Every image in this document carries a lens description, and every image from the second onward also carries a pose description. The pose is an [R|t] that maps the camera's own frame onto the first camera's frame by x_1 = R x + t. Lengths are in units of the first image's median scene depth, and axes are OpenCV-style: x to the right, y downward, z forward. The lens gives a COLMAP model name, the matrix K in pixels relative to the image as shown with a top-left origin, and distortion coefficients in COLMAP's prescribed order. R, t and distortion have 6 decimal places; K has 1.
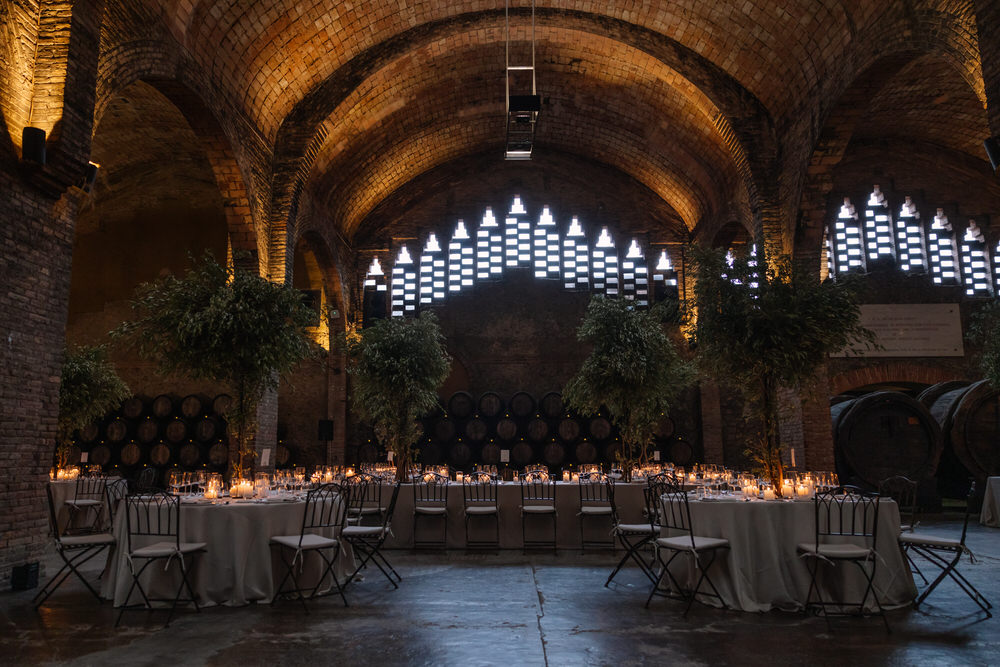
lens RADIAL K [[693.4, 0, 499.8], [0, 693.4, 389.9], [0, 0, 1]] dist [0.047410, -0.000435]
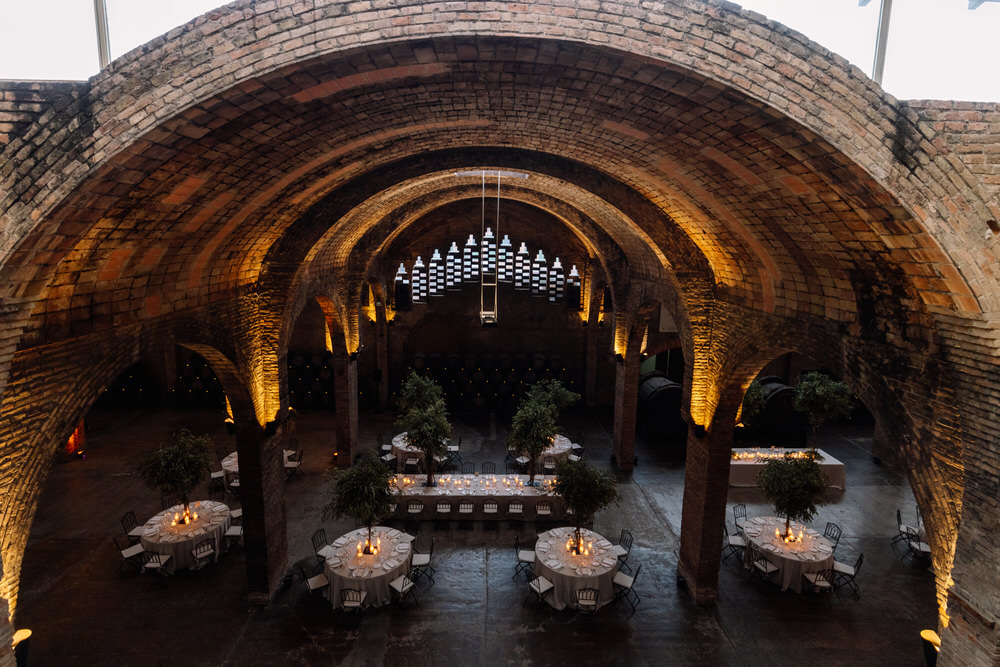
lens RADIAL K [[456.4, 0, 501.8], [0, 456.4, 363.0], [0, 0, 1]] dist [0.174432, -0.000002]
pose [[0.997872, 0.023627, 0.060767, -0.002878], [-0.040580, 0.954568, 0.295217, -0.299448], [-0.051031, -0.297055, 0.953496, -0.128062]]
